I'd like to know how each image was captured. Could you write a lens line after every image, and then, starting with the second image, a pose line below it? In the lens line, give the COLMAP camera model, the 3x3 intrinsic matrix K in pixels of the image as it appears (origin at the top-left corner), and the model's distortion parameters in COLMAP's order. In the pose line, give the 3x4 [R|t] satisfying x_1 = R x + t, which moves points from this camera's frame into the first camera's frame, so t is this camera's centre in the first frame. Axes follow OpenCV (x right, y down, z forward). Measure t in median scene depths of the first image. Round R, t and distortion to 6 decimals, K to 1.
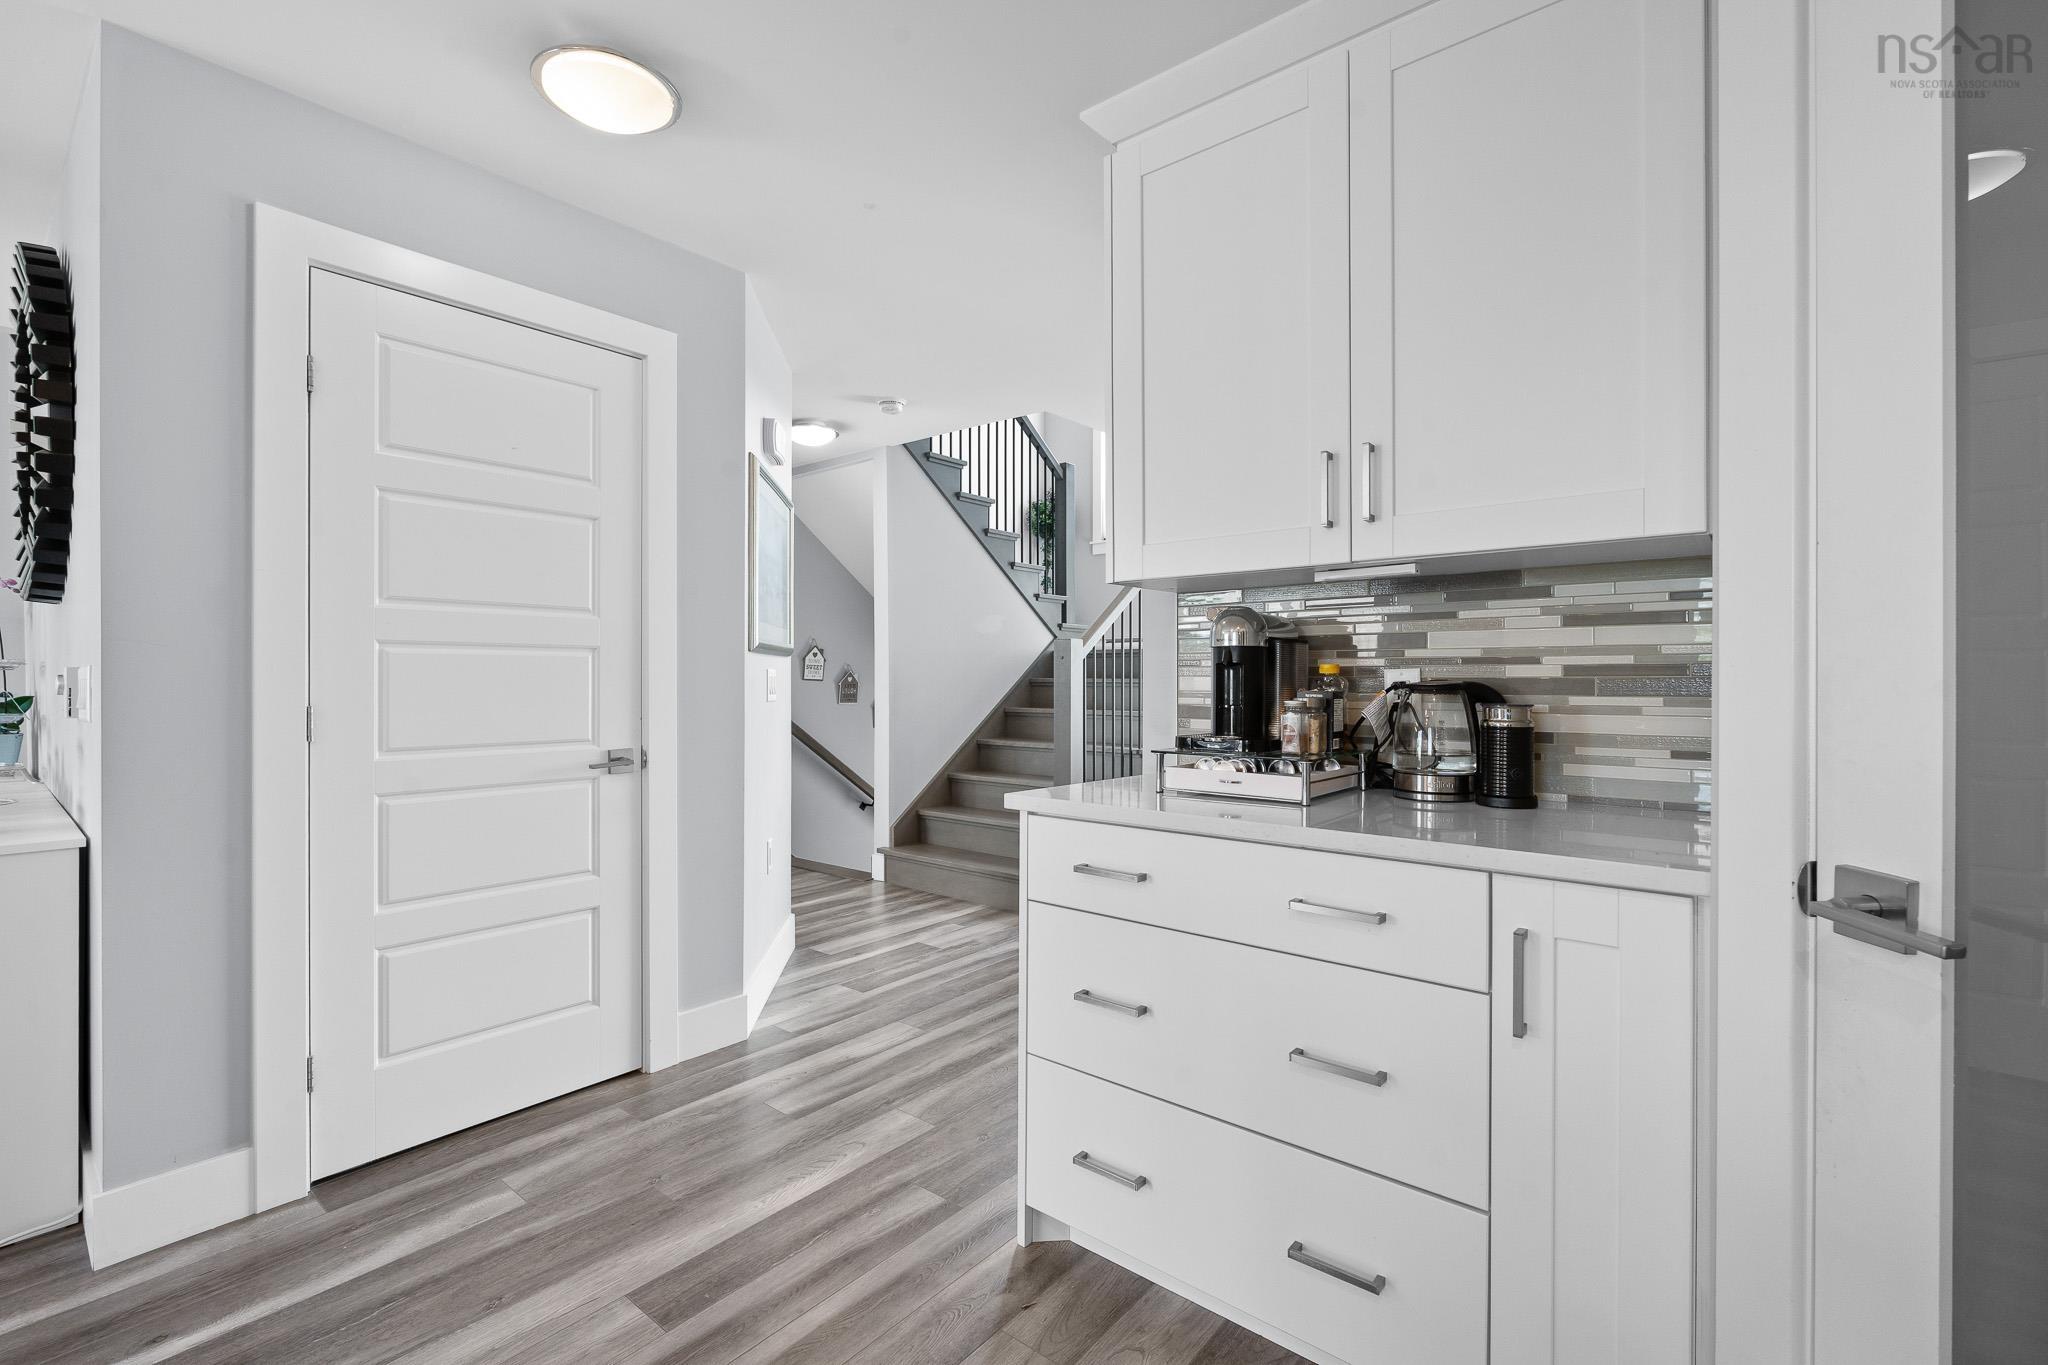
lens RADIAL K [[896.7, 0, 1018.2], [0, 896.7, 682.5], [0, 0, 1]] dist [-0.002659, -0.000432]
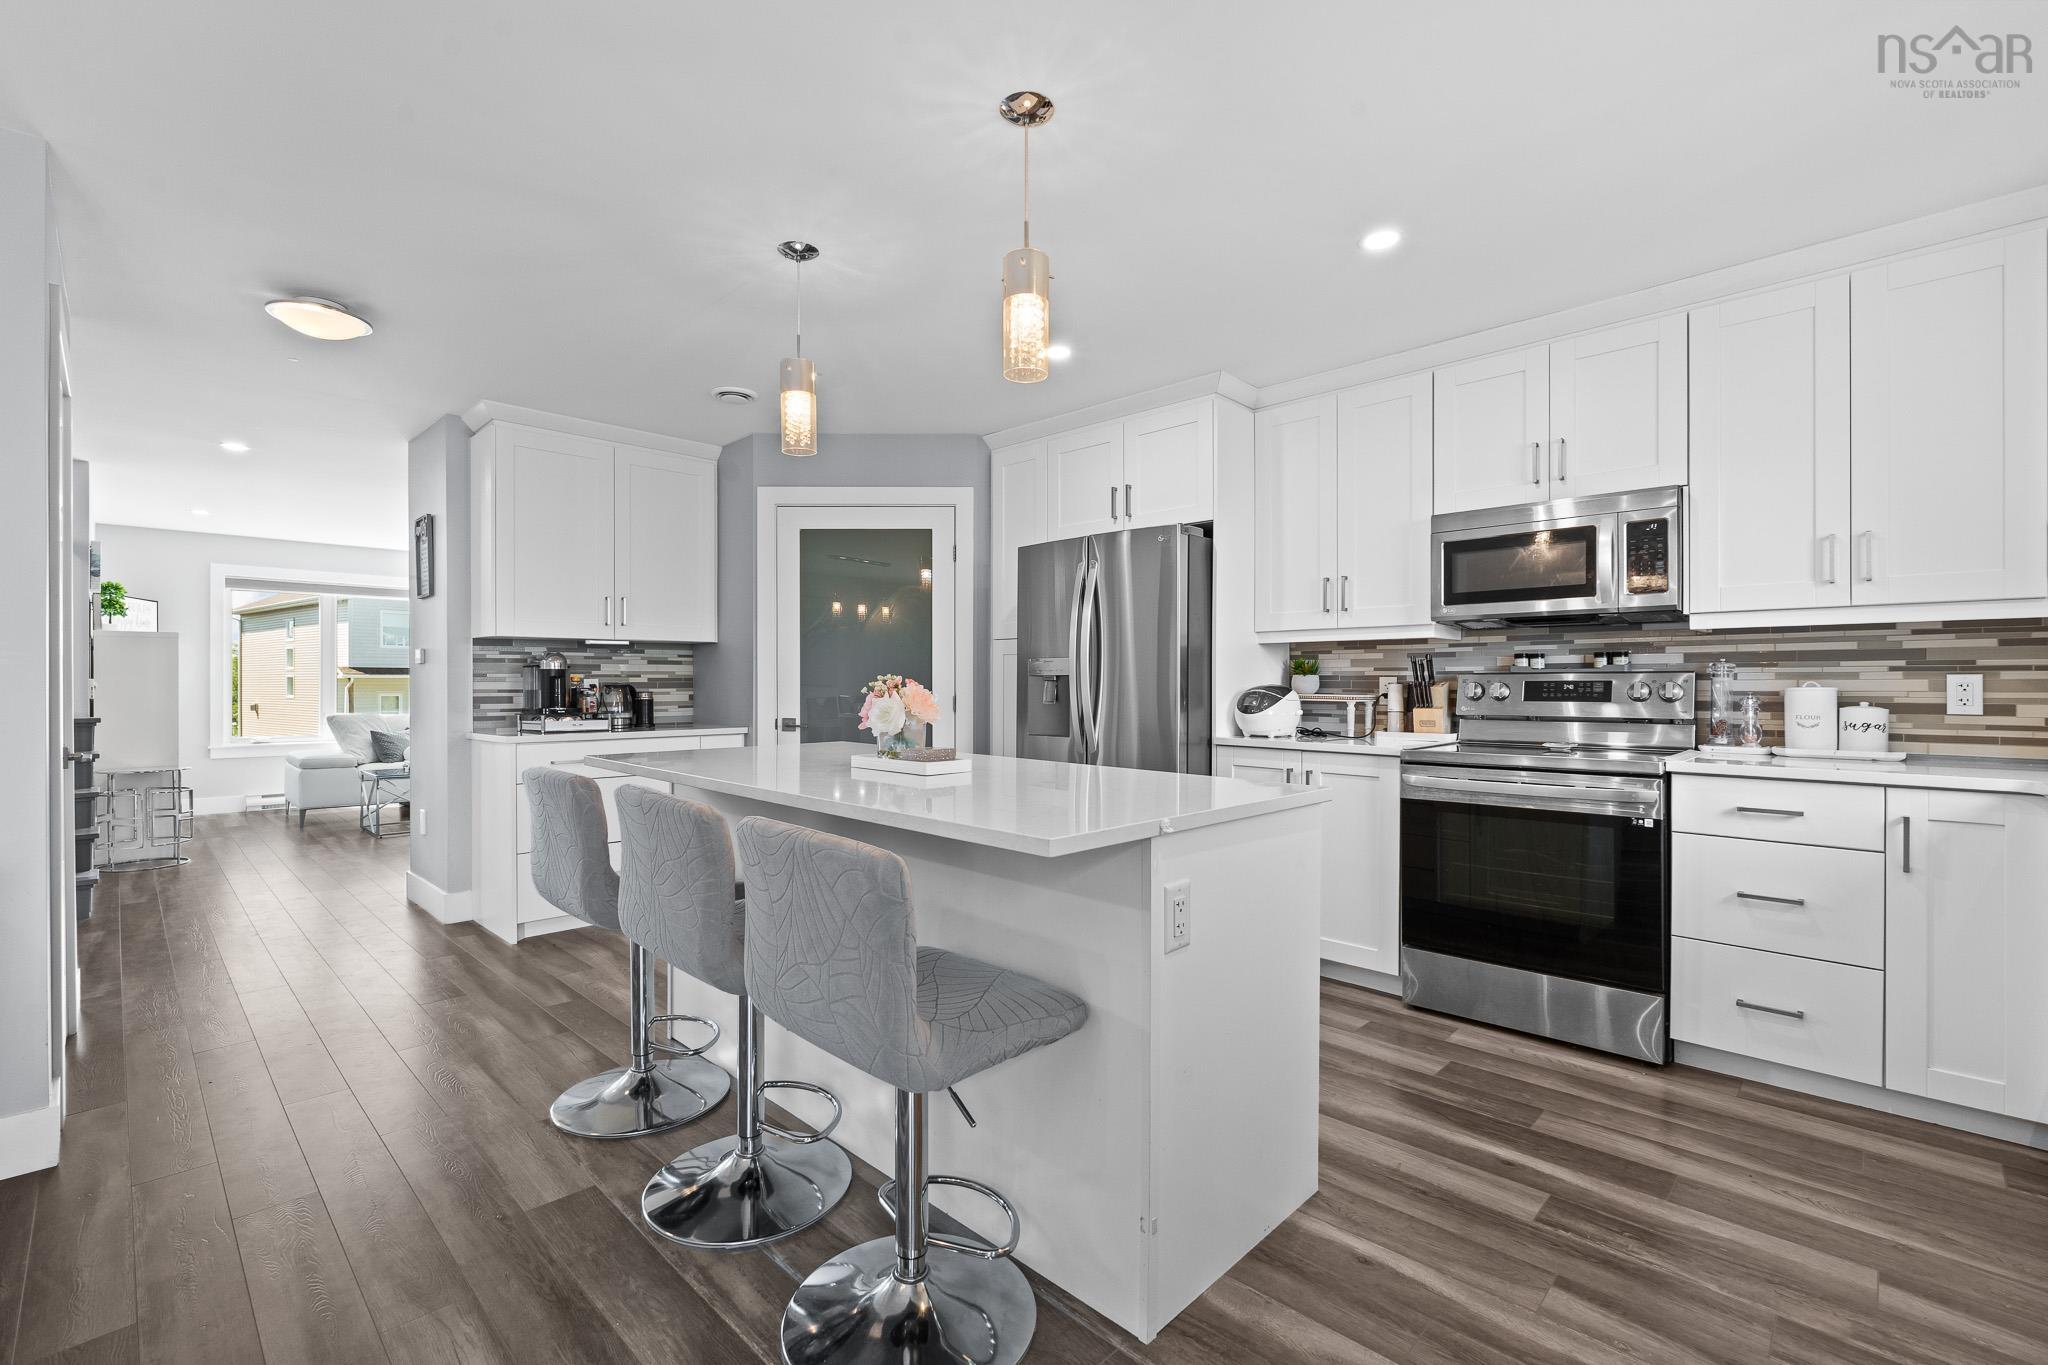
lens RADIAL K [[896.7, 0, 1029.5], [0, 896.7, 683.9], [0, 0, 1]] dist [-0.002659, -0.000432]
pose [[0.080752, -0.005755, 0.996718, -0.662636], [0.004705, 0.999974, 0.005393, -0.002983], [-0.996723, 0.004254, 0.080778, -0.138552]]
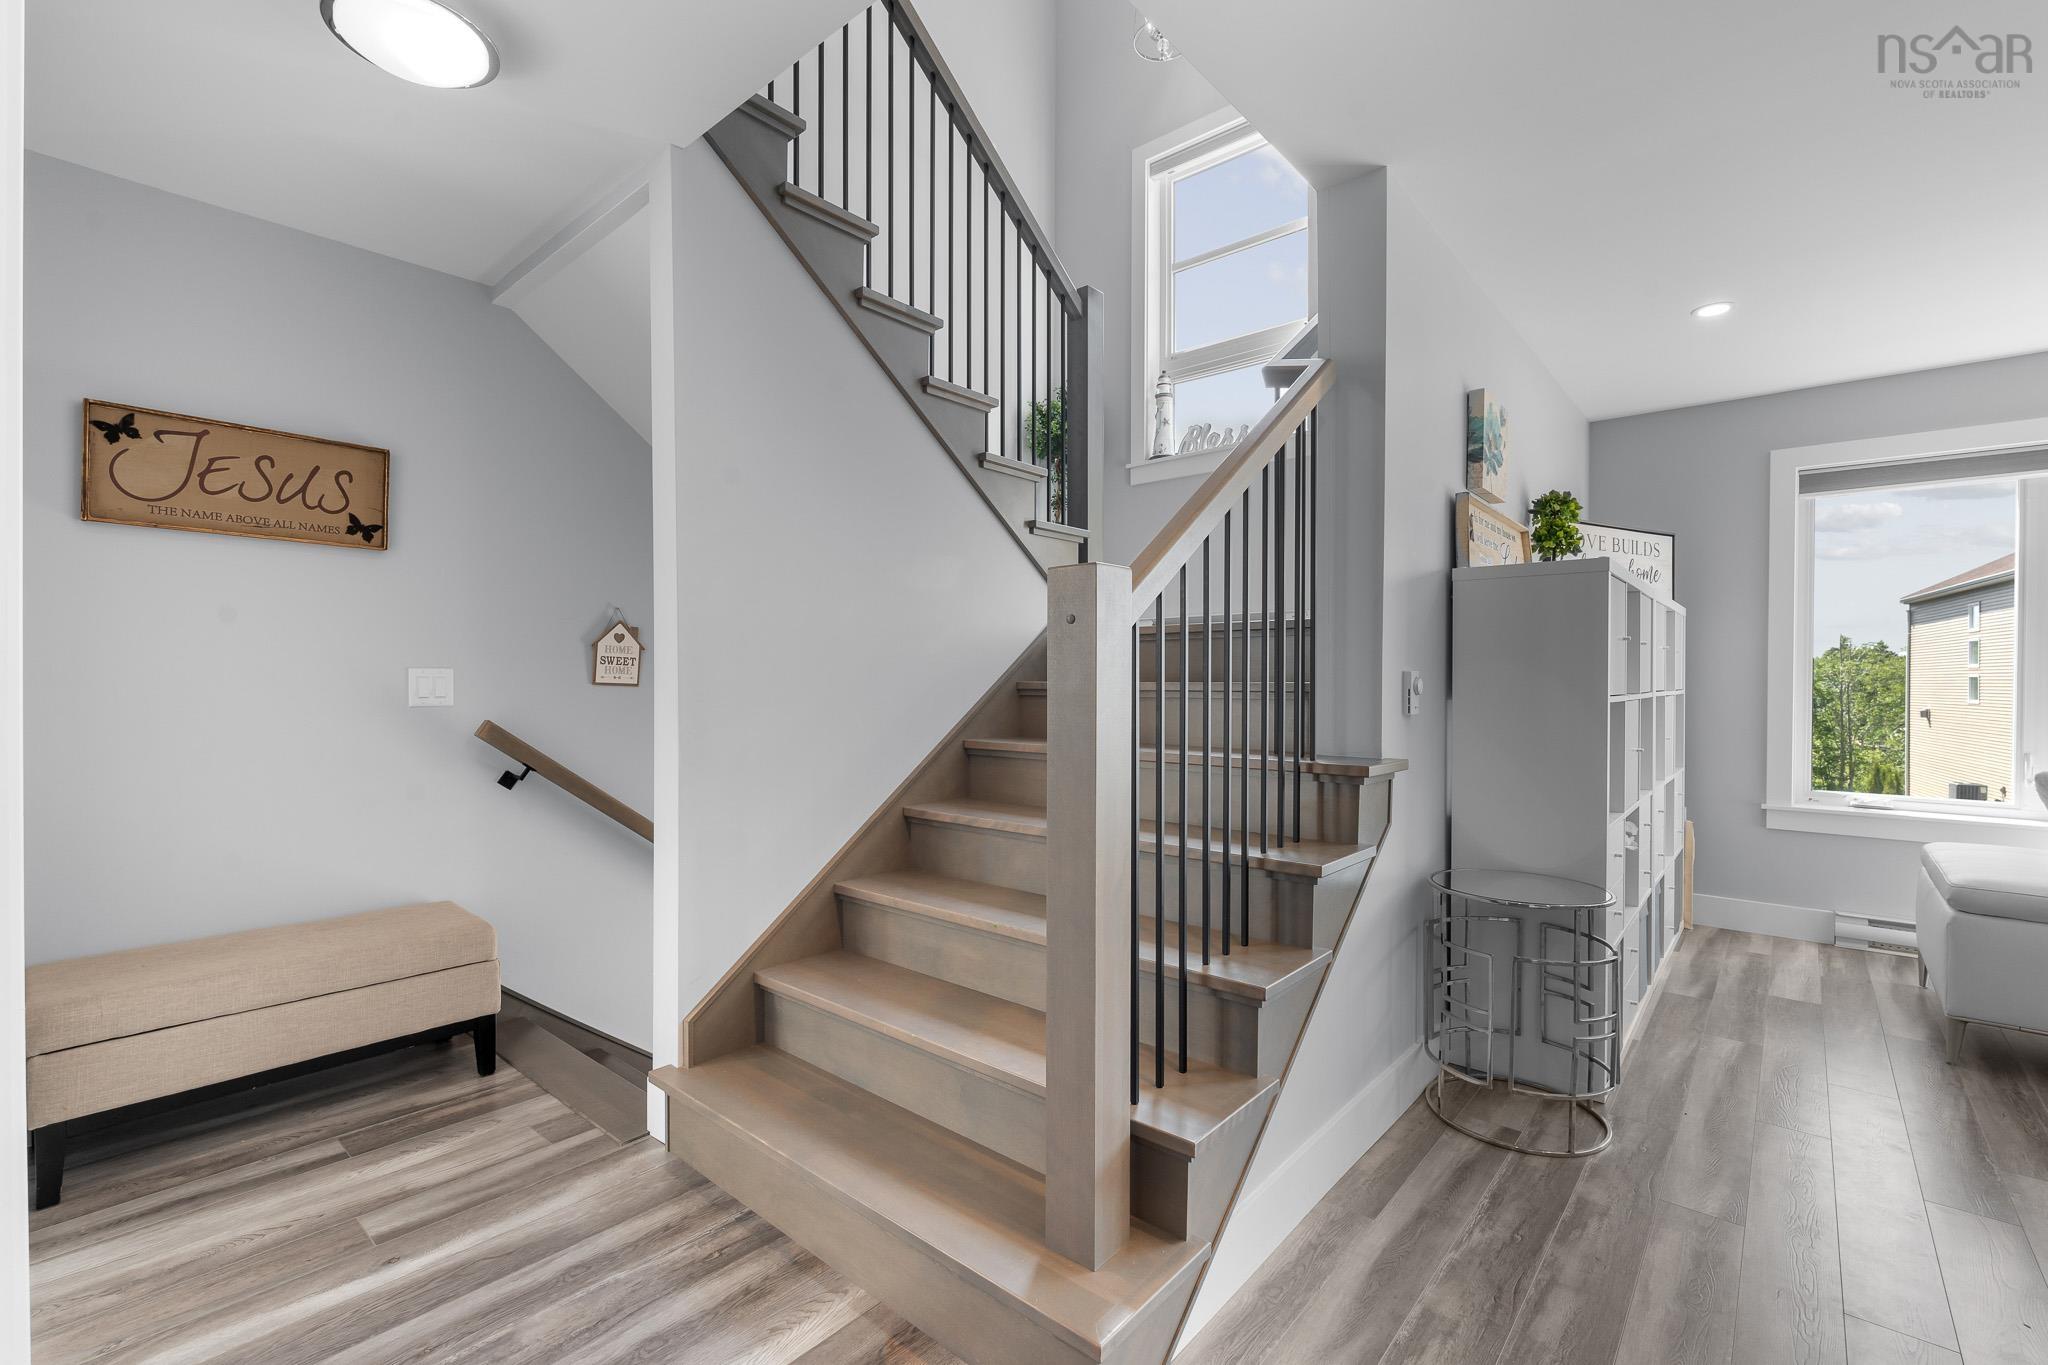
lens RADIAL K [[896.7, 0, 1025.8], [0, 896.7, 686.1], [0, 0, 1]] dist [-0.002659, -0.000432]
pose [[0.999828, -0.001650, -0.018482, 0.028432], [0.001655, 0.999999, 0.000274, -0.001873], [0.018482, -0.000305, 0.999829, 0.503591]]
